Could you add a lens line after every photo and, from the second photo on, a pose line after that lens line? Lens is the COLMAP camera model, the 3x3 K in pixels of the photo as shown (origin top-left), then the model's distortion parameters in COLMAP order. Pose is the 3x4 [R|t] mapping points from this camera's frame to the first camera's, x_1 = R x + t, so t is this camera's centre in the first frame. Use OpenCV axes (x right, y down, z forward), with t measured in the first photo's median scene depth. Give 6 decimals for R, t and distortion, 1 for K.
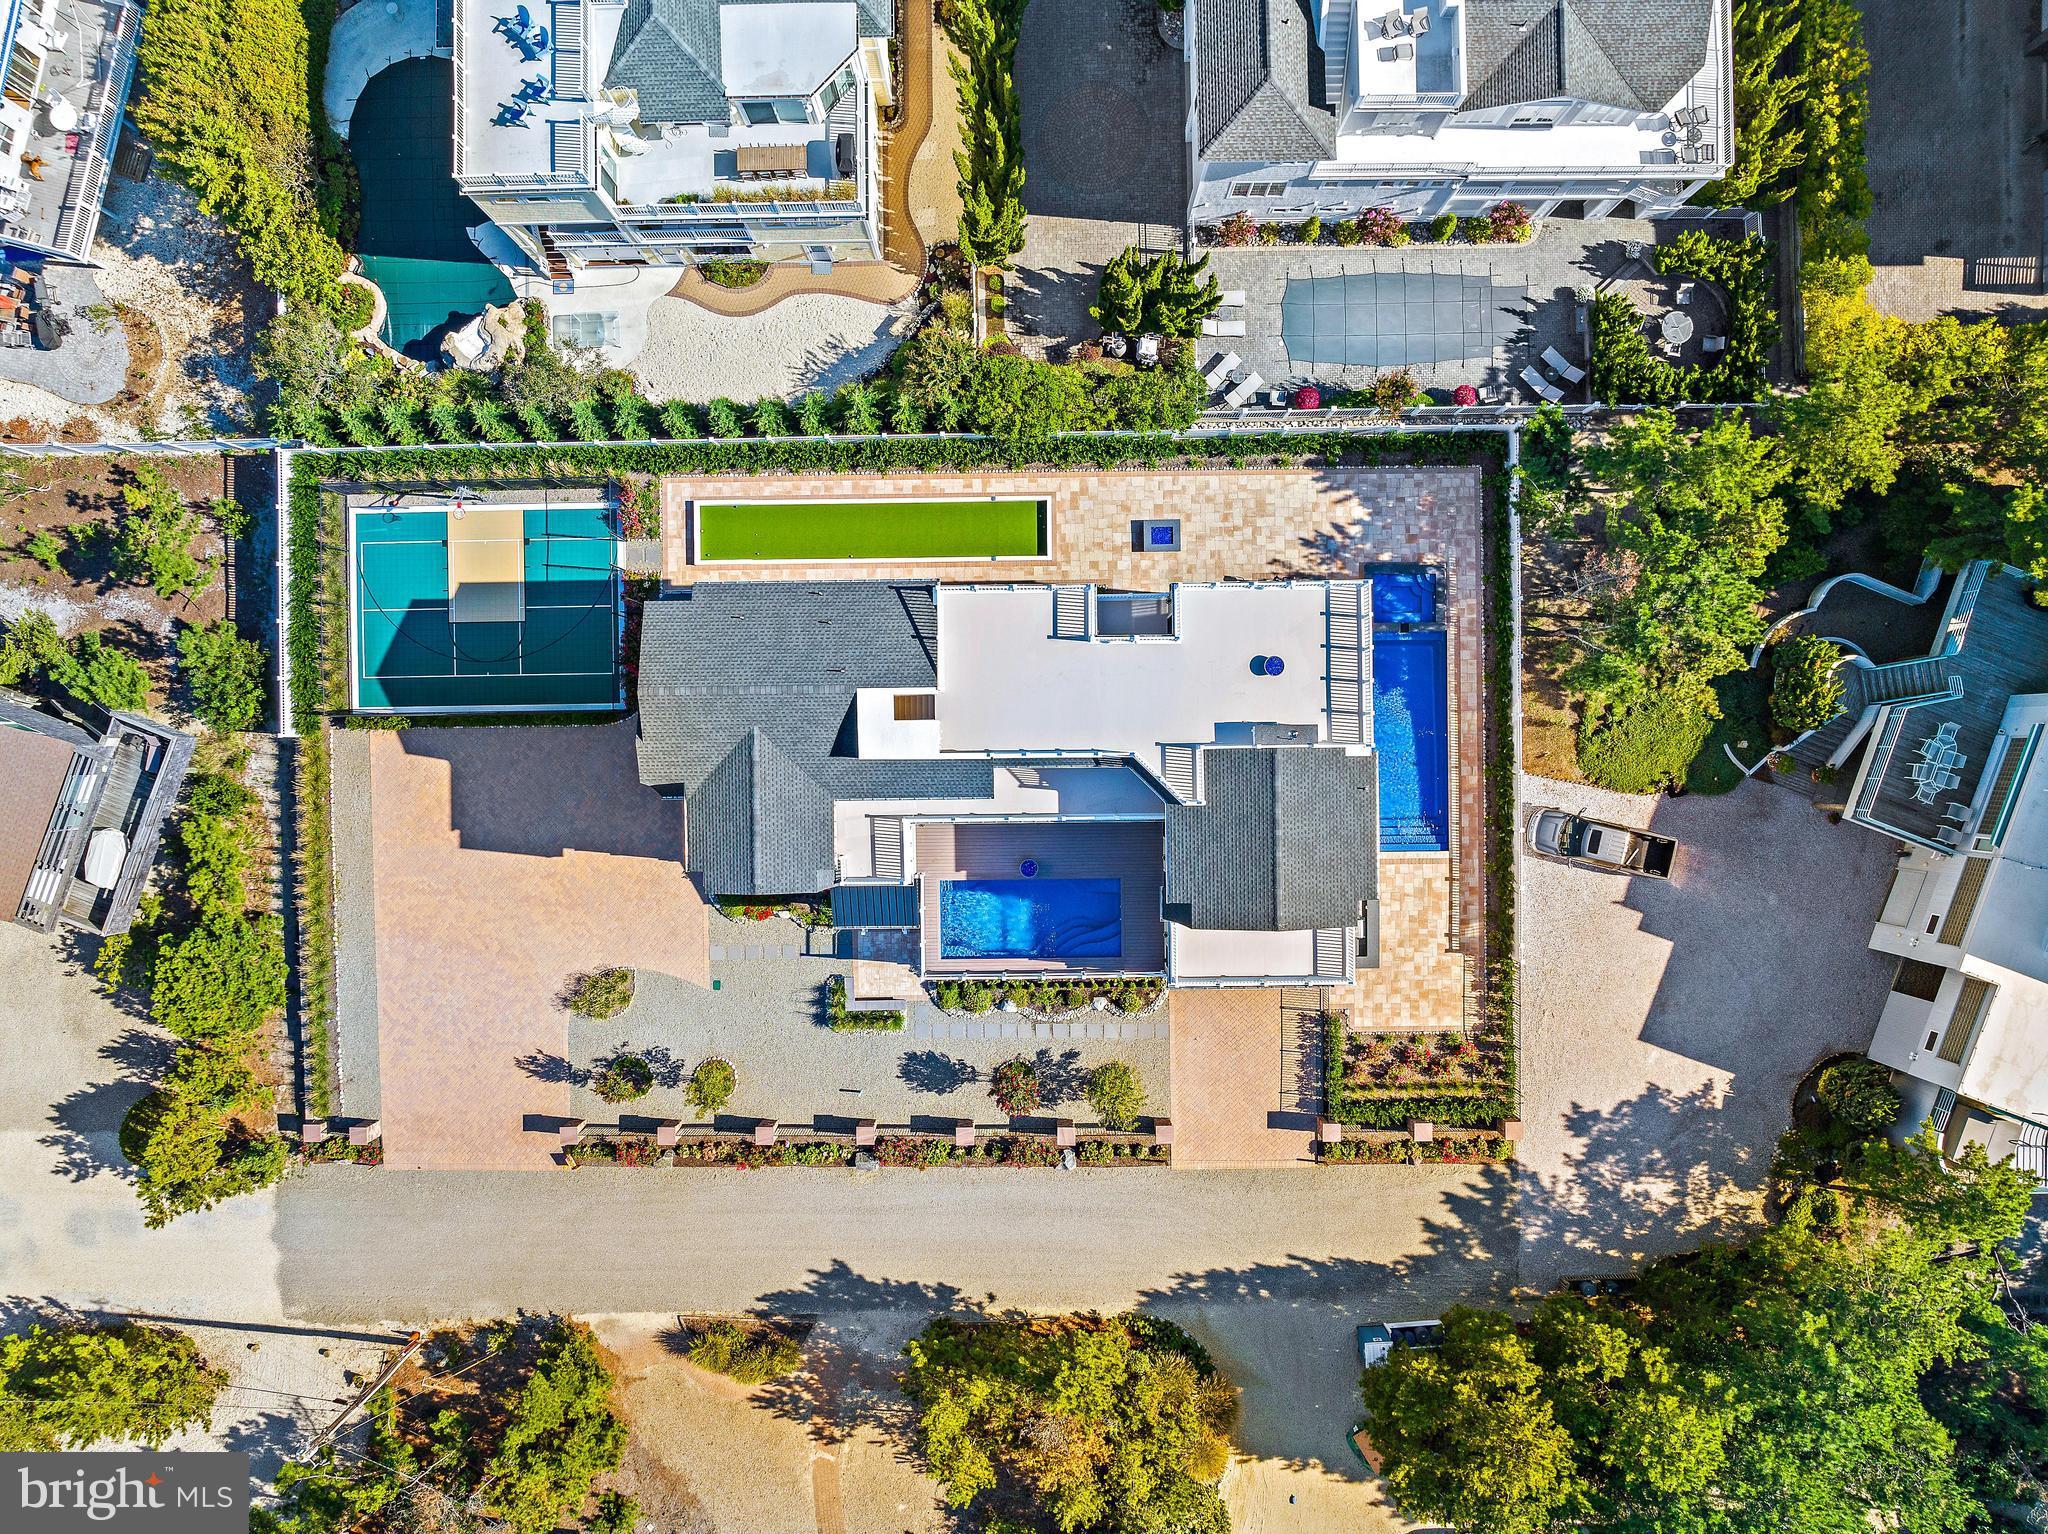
lens RADIAL K [[1432.4, 0, 1064.0], [0, 1432.4, 766.5], [0, 0, 1]] dist [0.000748, -0.089366]
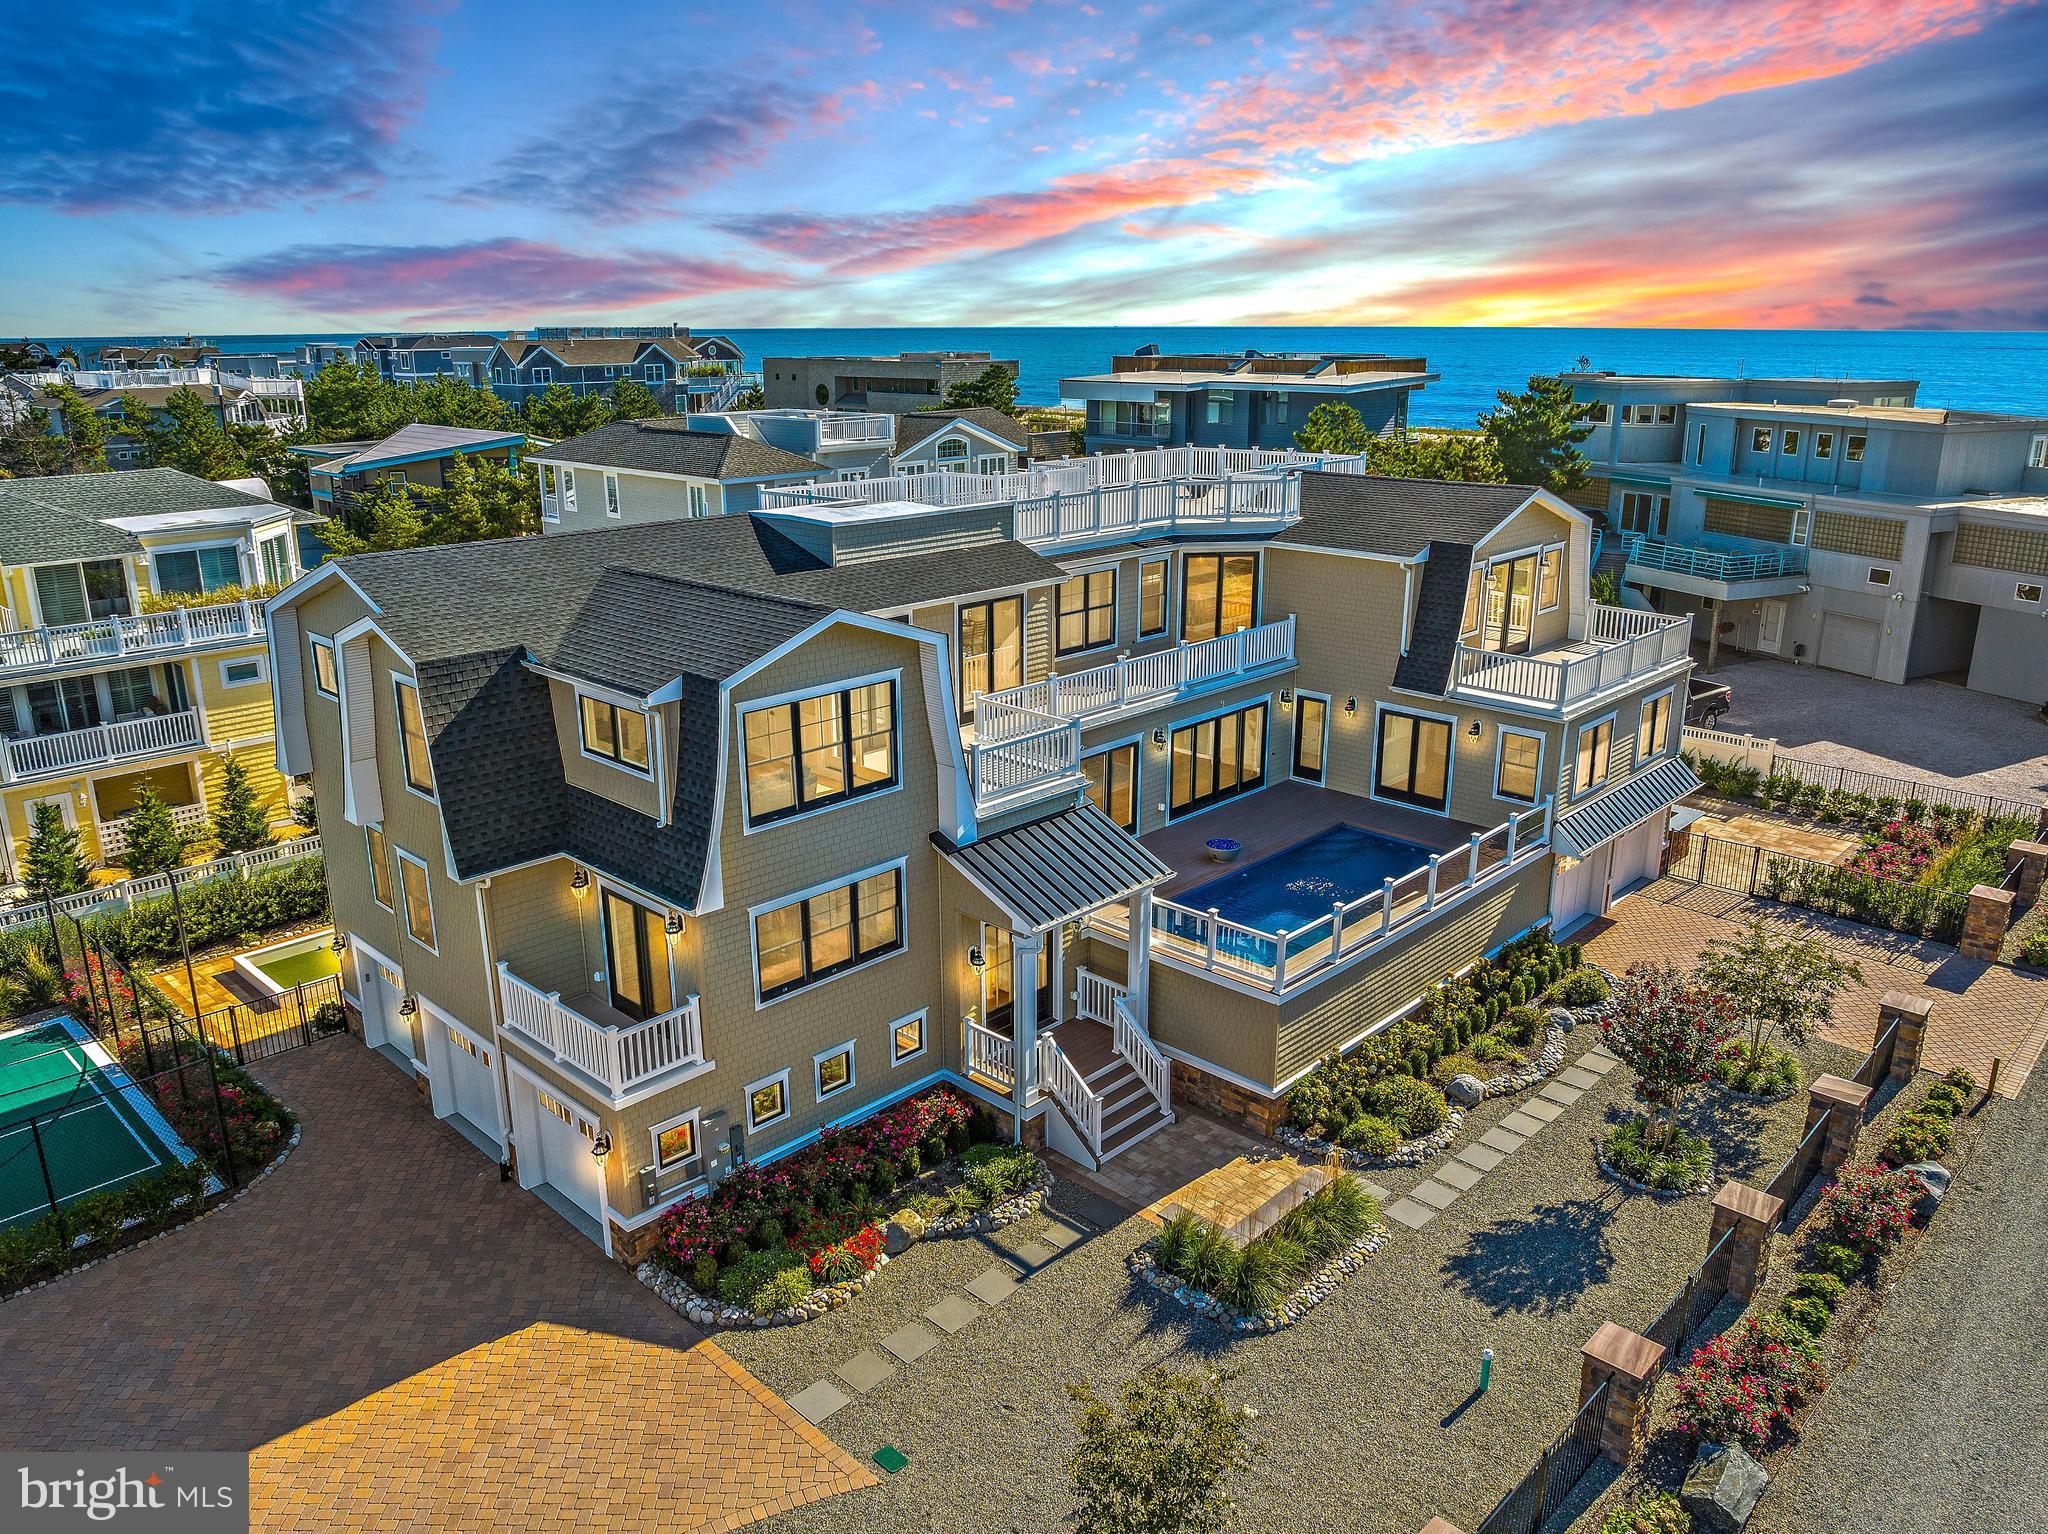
lens RADIAL K [[1465.6, 0, 1026.5], [0, 1465.6, 762.2], [0, 0, 1]] dist [-0.034893, -0.003526]
pose [[0.701248, -0.205624, 0.682620, -0.392964], [0.712834, 0.187608, -0.675774, 0.342203], [0.010890, 0.960480, 0.278136, 0.789837]]
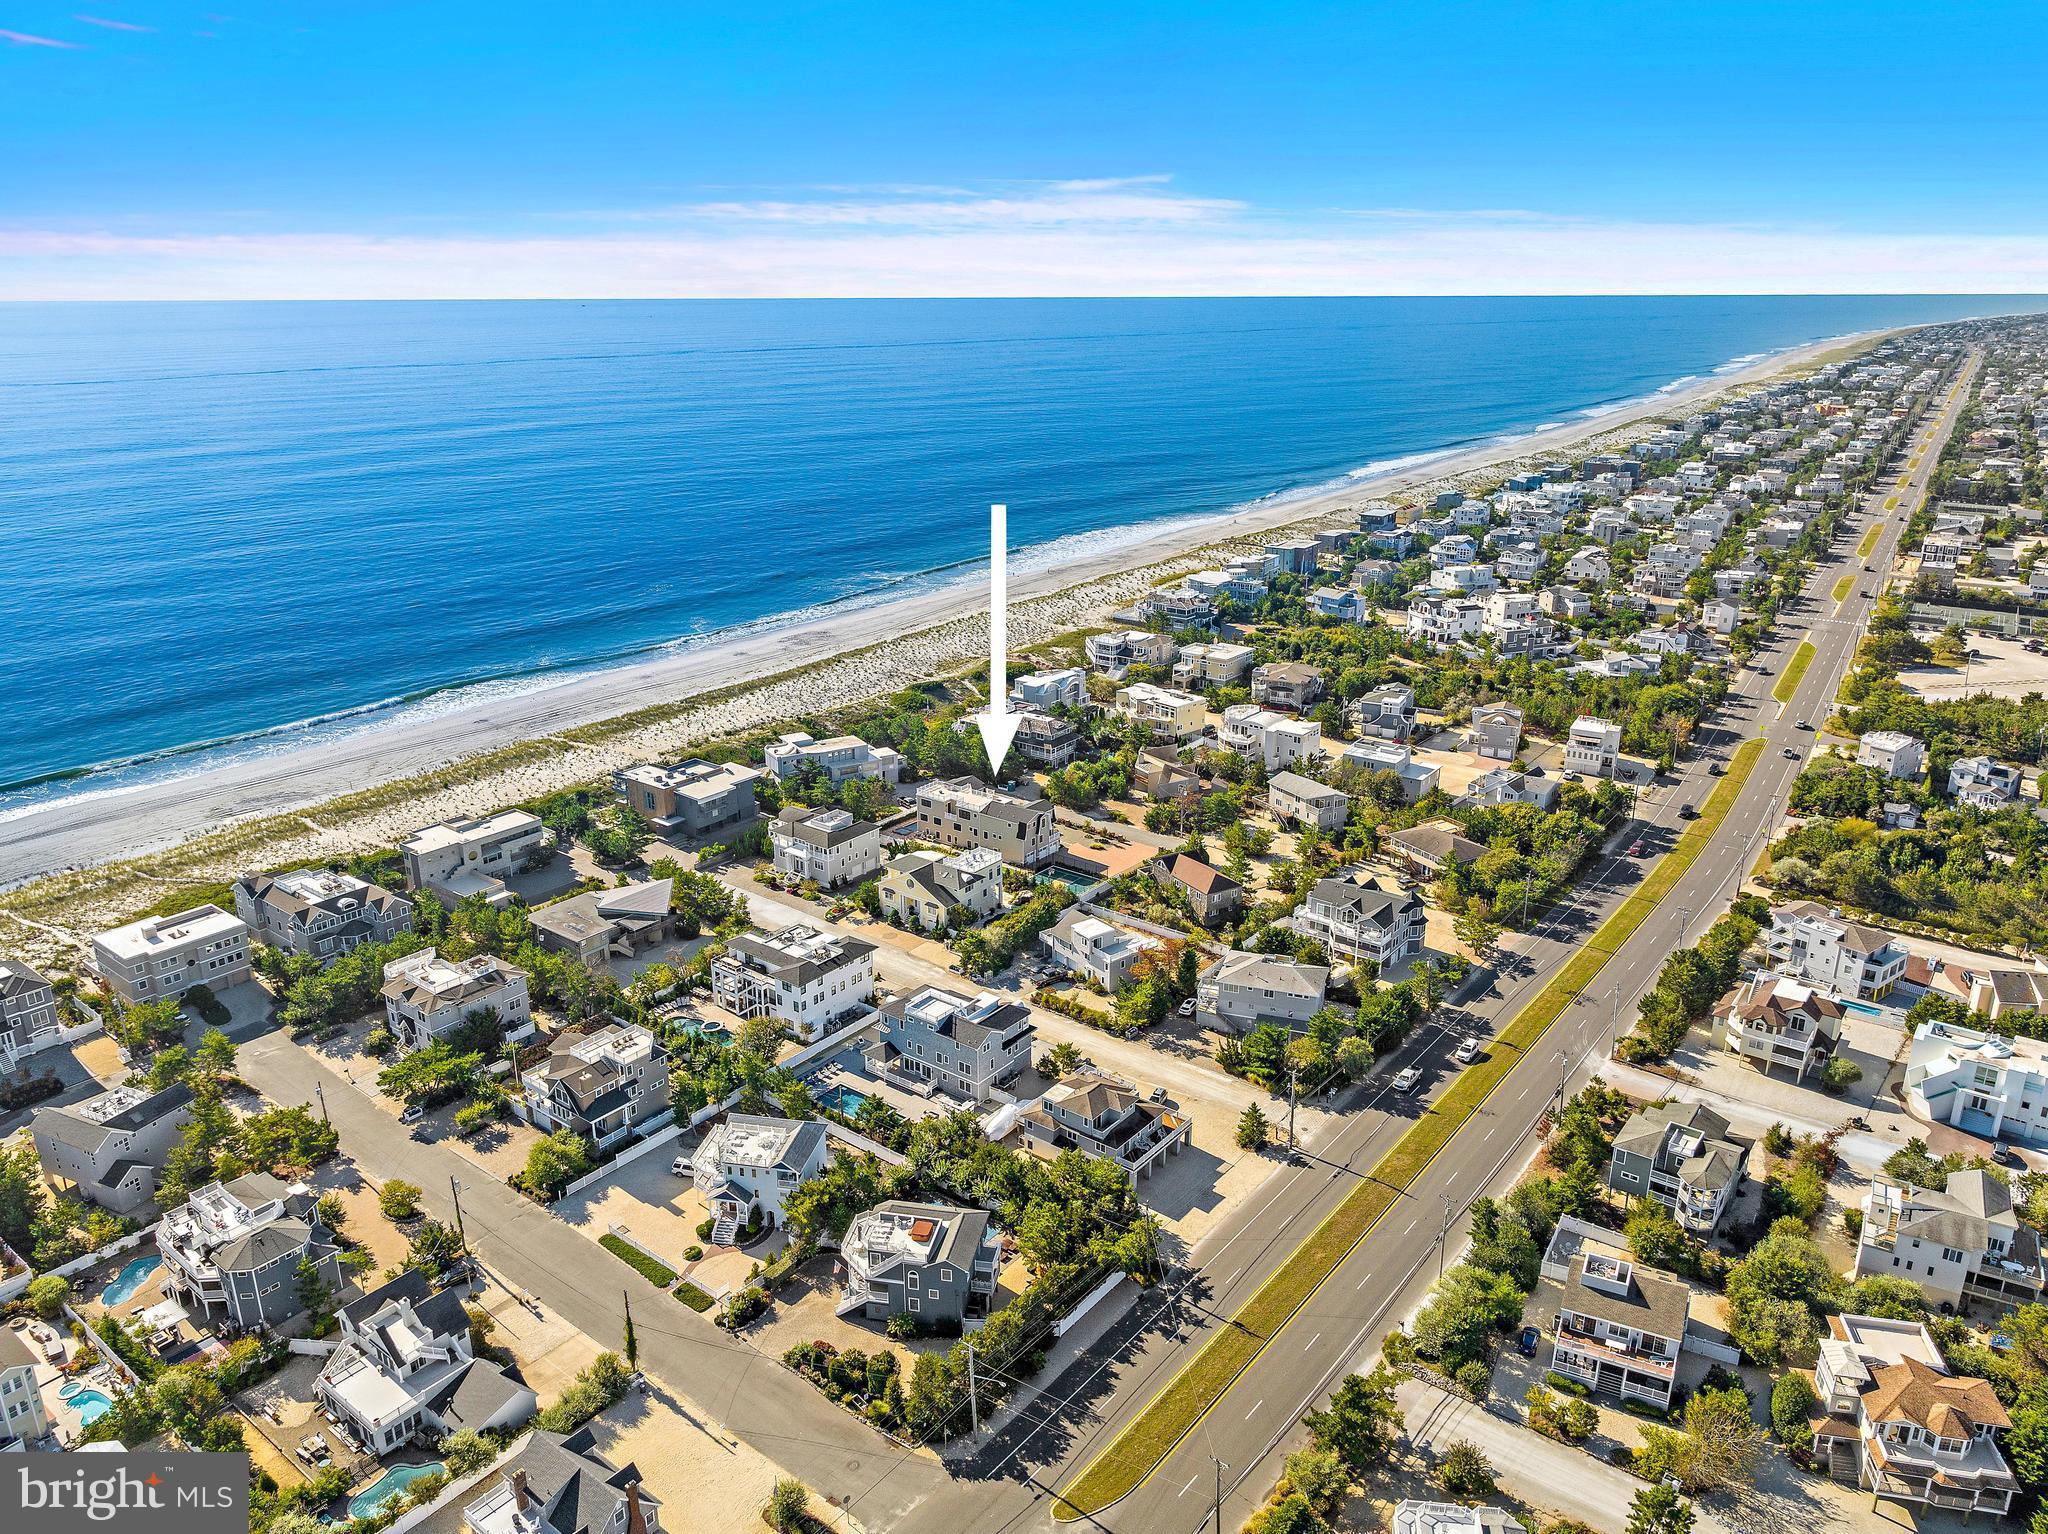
lens RADIAL K [[1447.2, 0, 1027.0], [0, 1447.2, 760.3], [0, 0, 1]] dist [-0.039119, -0.002747]
pose [[-0.780801, -0.195555, 0.593387, -2.753048], [0.624698, -0.259726, 0.736407, -3.197919], [0.010110, 0.945675, 0.324957, -0.705578]]
